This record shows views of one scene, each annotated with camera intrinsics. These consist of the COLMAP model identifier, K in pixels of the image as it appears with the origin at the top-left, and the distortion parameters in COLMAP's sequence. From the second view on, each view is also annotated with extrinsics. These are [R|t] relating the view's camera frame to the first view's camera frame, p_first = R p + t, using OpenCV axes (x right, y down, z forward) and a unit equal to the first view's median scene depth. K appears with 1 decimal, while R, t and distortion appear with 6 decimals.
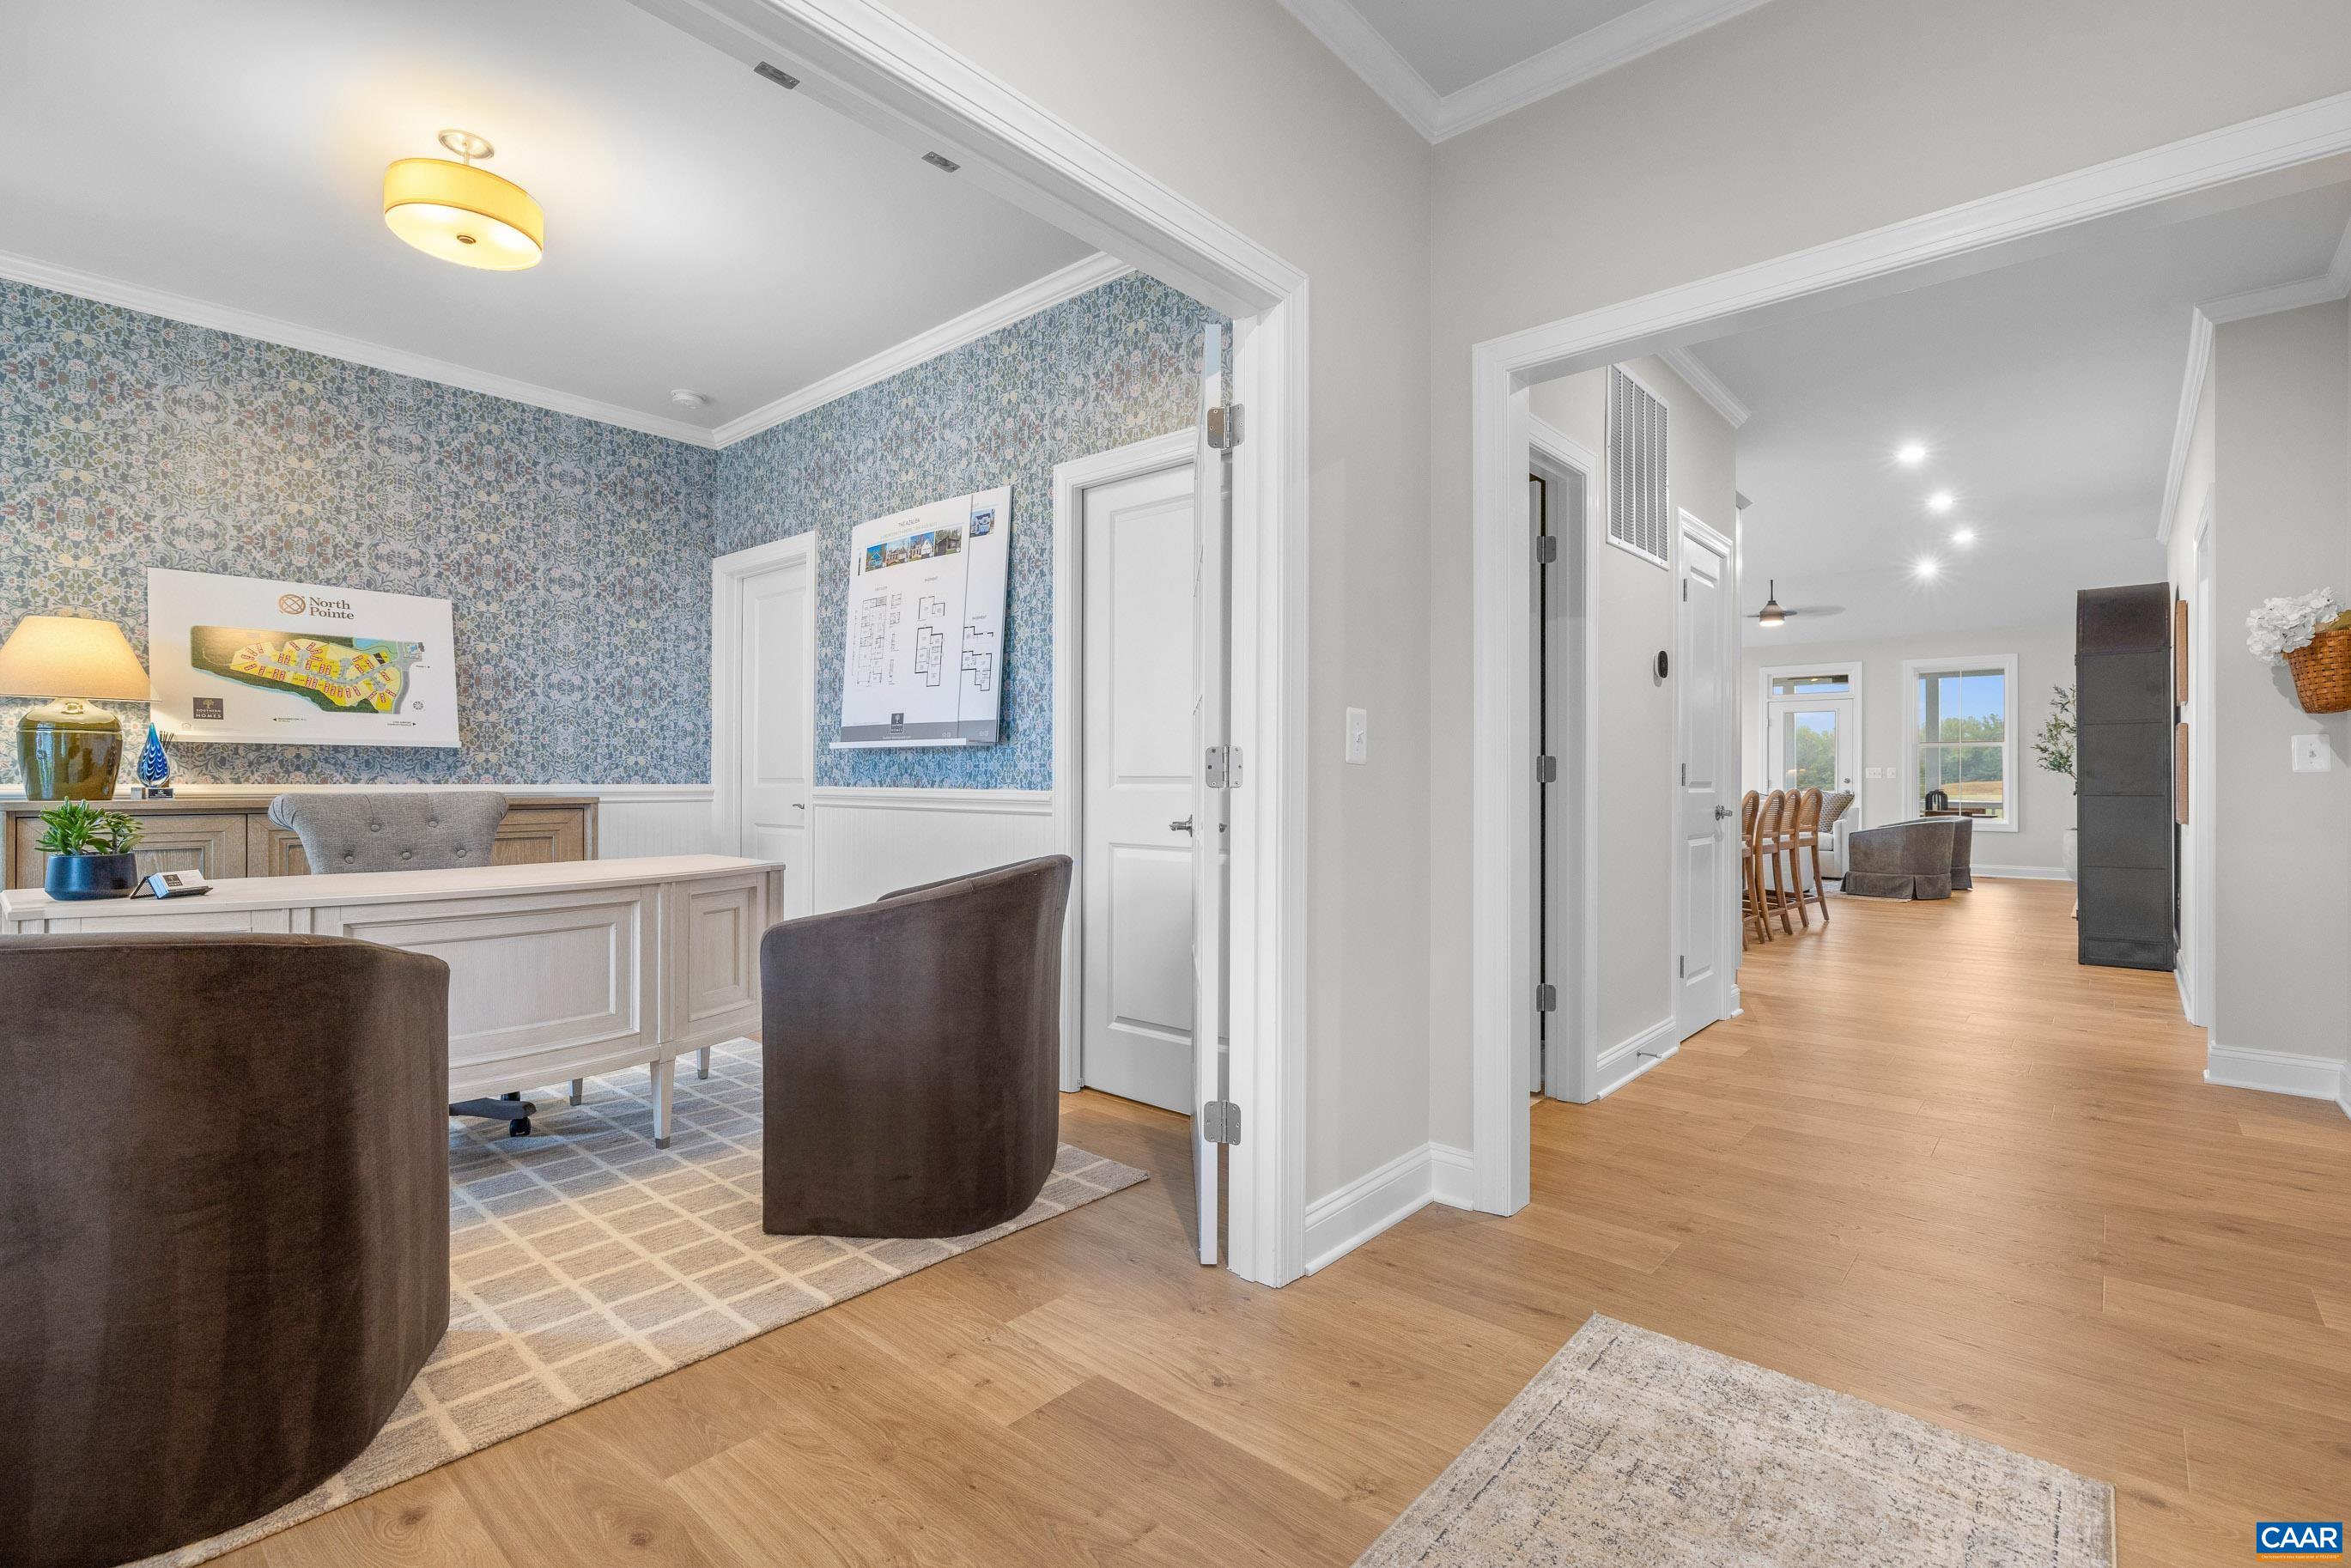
lens RADIAL K [[1074.9, 0, 1197.7], [0, 1074.9, 783.5], [0, 0, 1]] dist [0.001557, 0.000149]
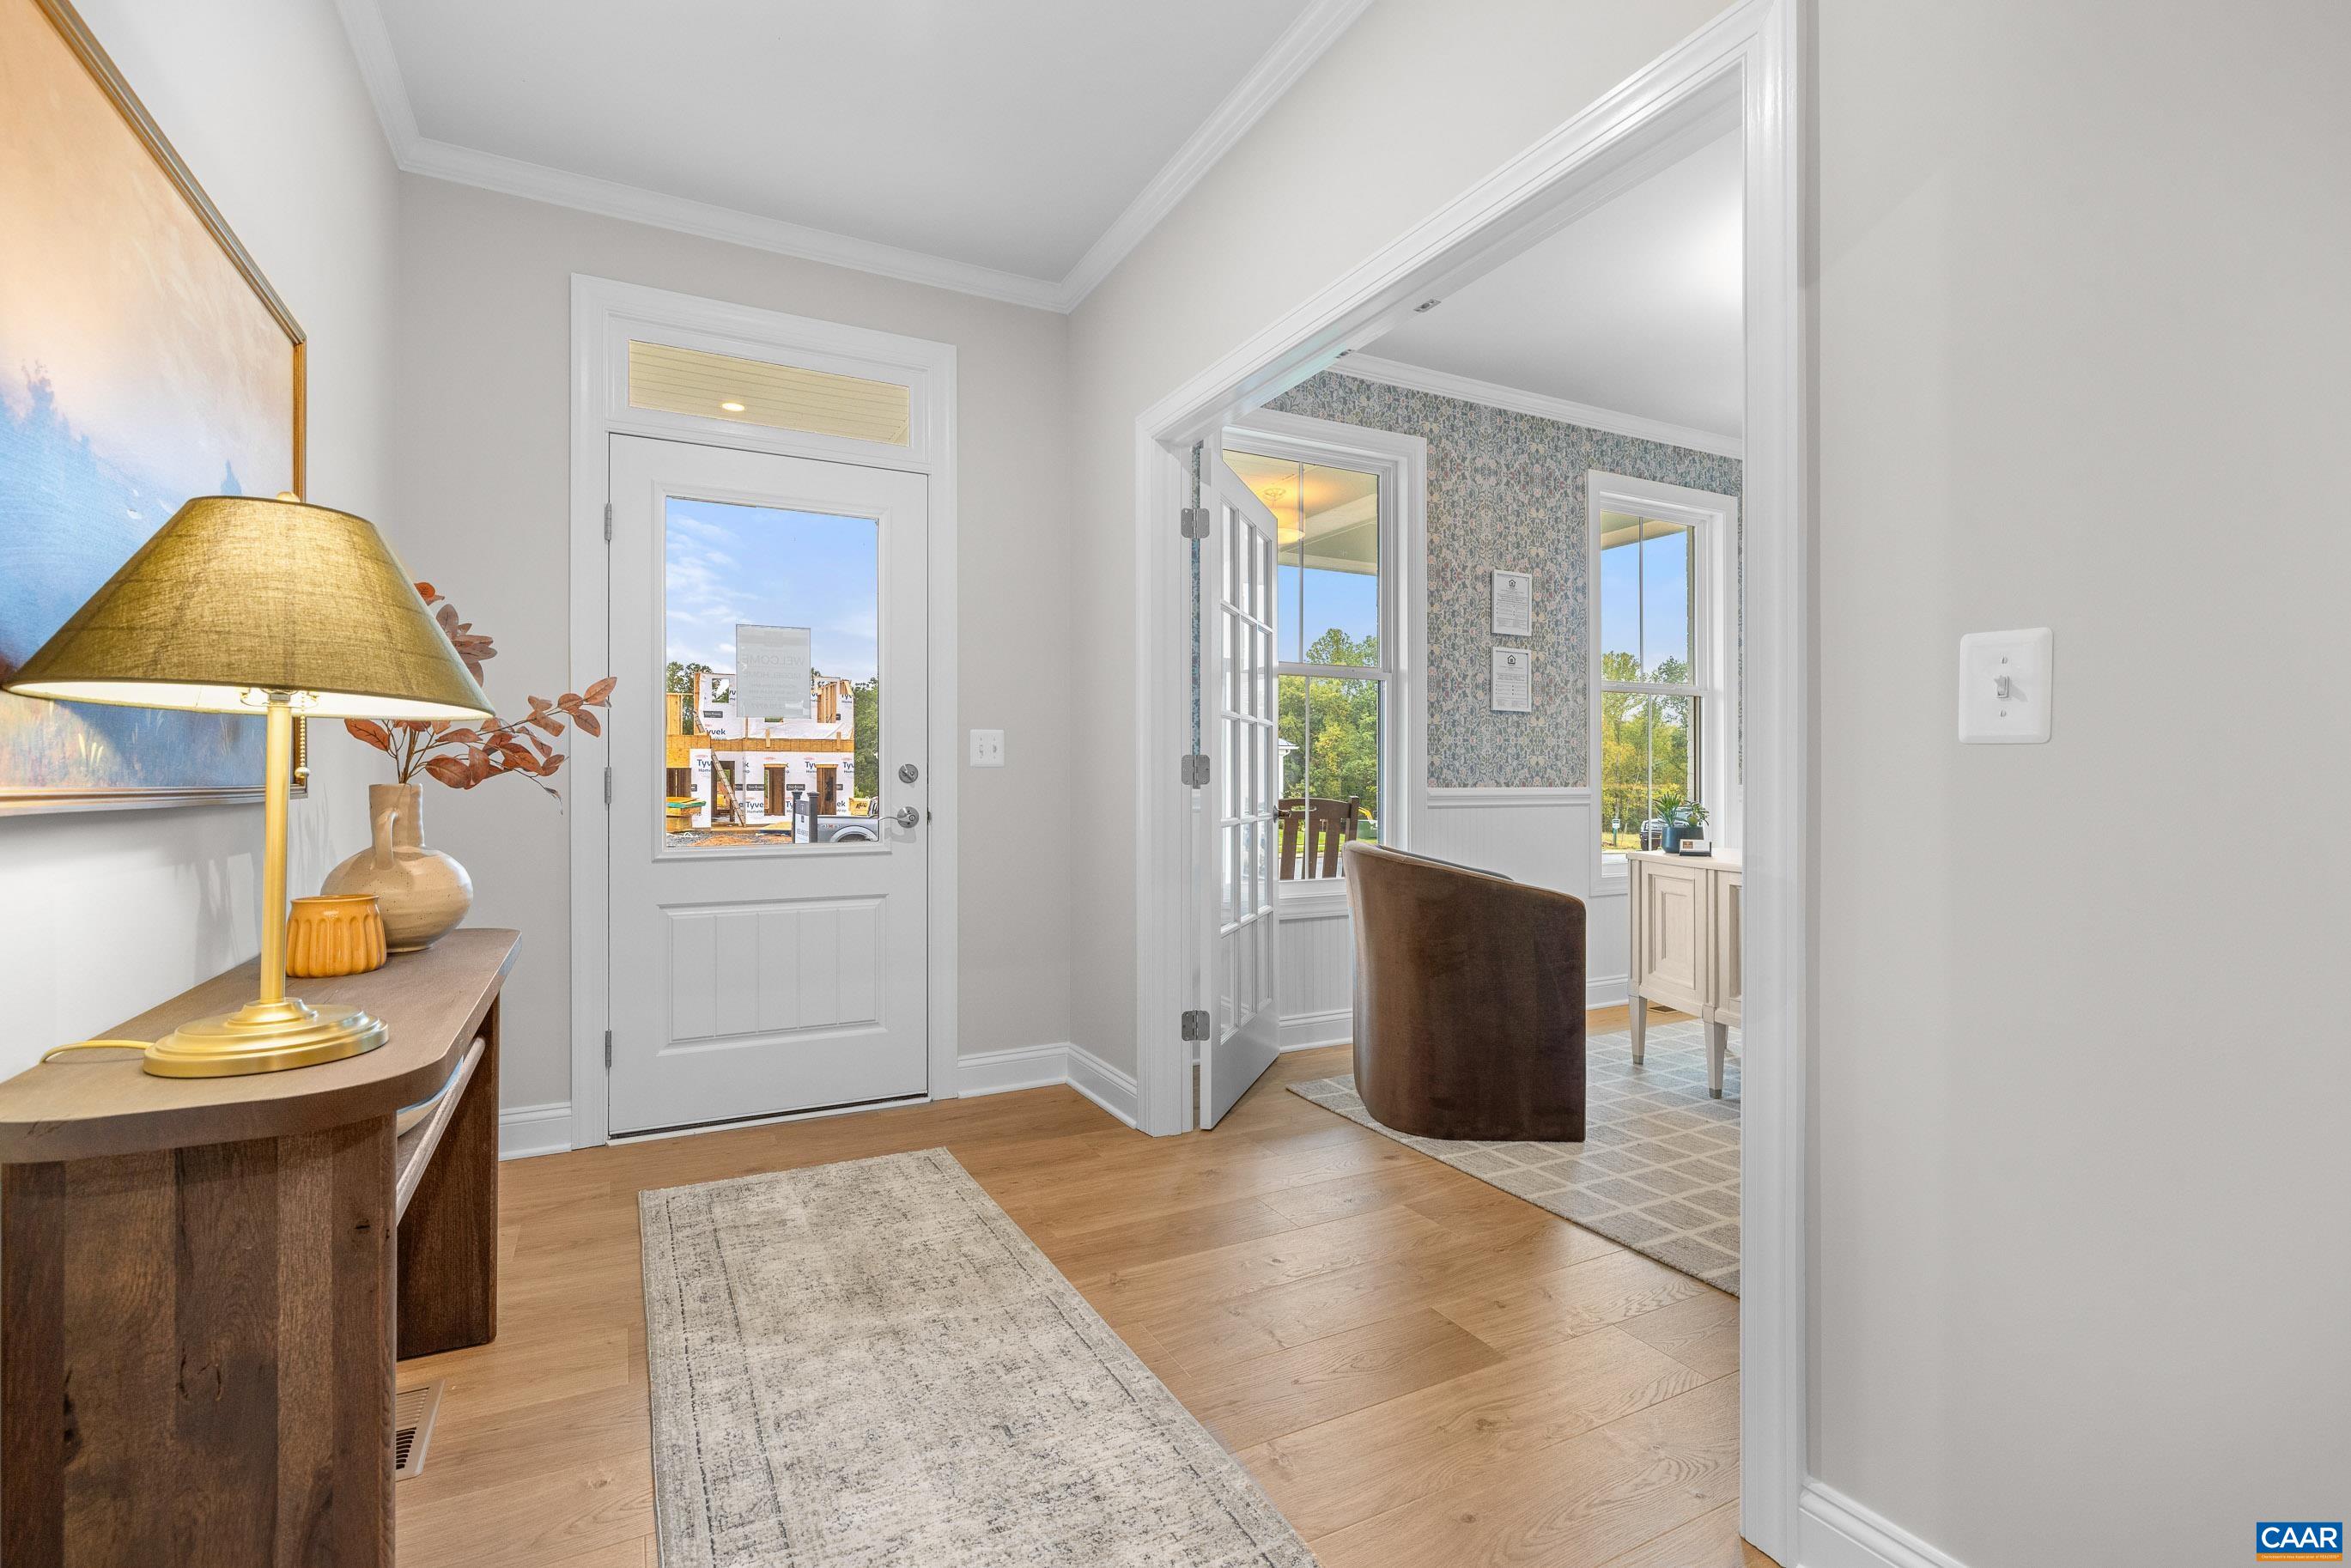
lens RADIAL K [[1074.9, 0, 1185.2], [0, 1074.9, 771.3], [0, 0, 1]] dist [0.001557, 0.000149]
pose [[-0.358232, -0.008693, -0.933592, 0.533712], [-0.002408, 0.999962, -0.008387, -0.003122], [0.933629, -0.000756, -0.358240, 0.580279]]
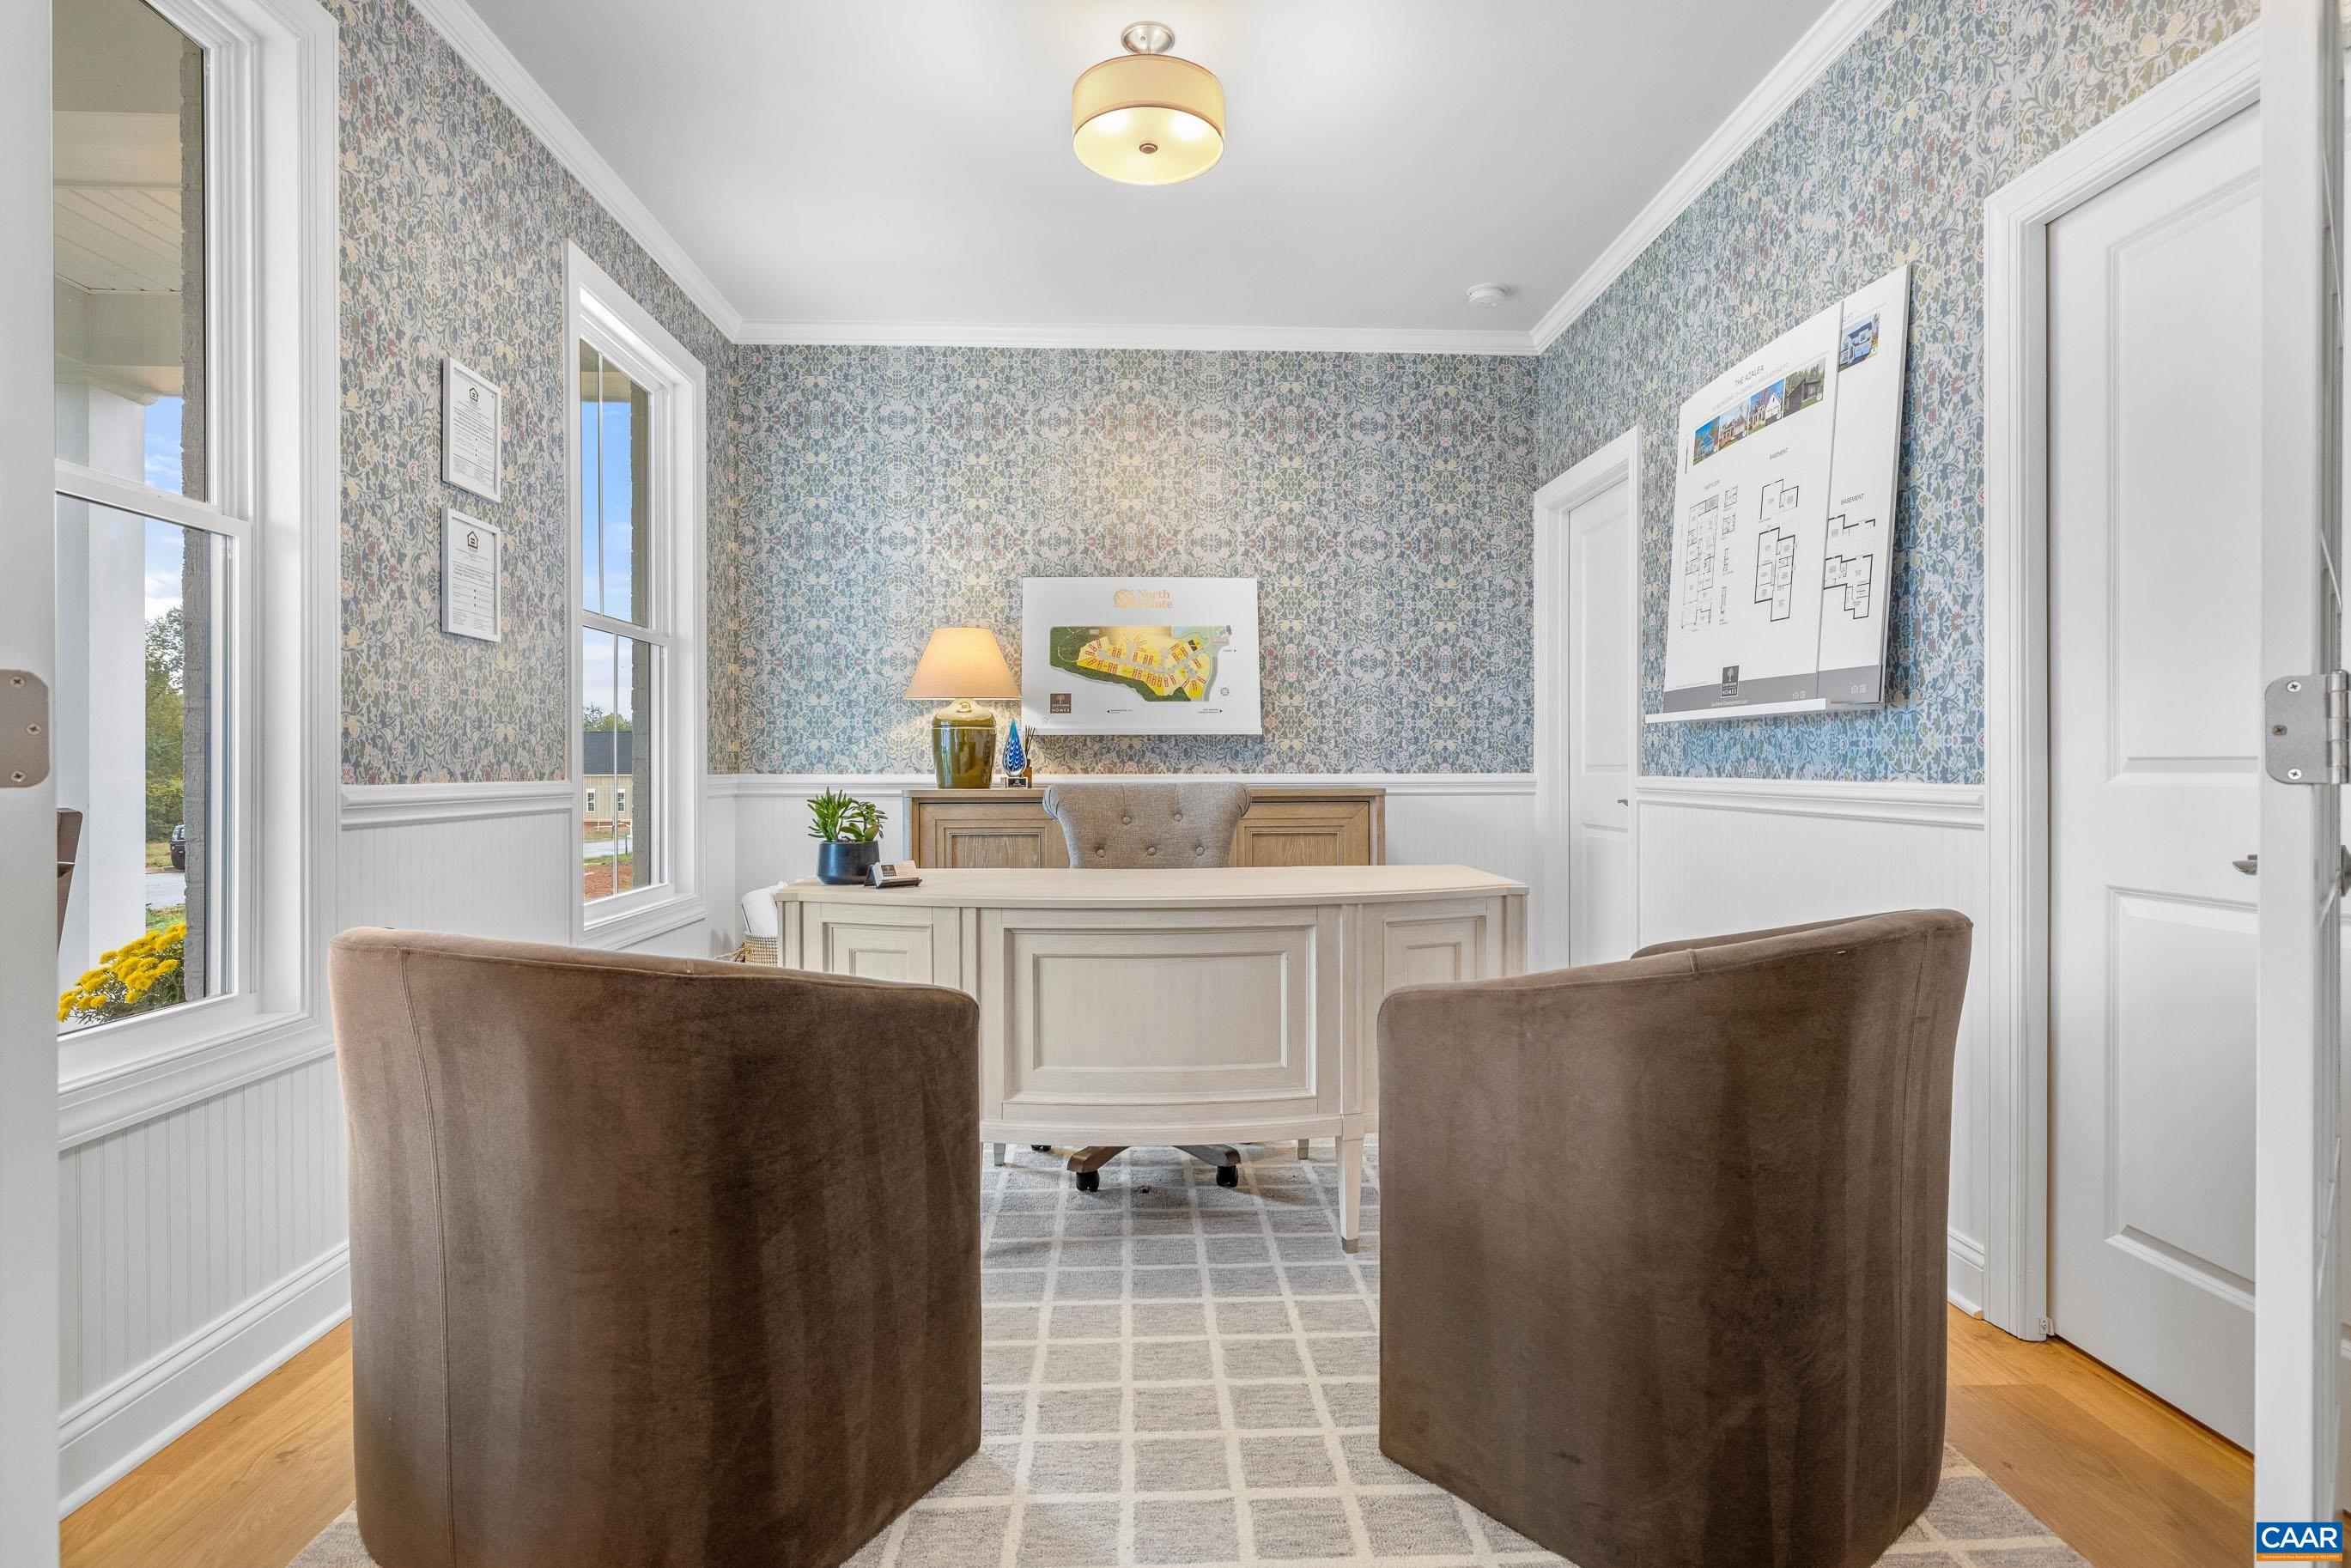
lens RADIAL K [[1214.4, 0, 1165.8], [0, 1214.4, 772.8], [0, 0, 1]] dist [-0.002289, 0.001524]
pose [[0.681285, -0.001491, -0.732017, 0.037701], [0.002472, 0.999997, 0.000264, -0.000702], [0.732015, -0.001989, 0.681286, 0.274629]]
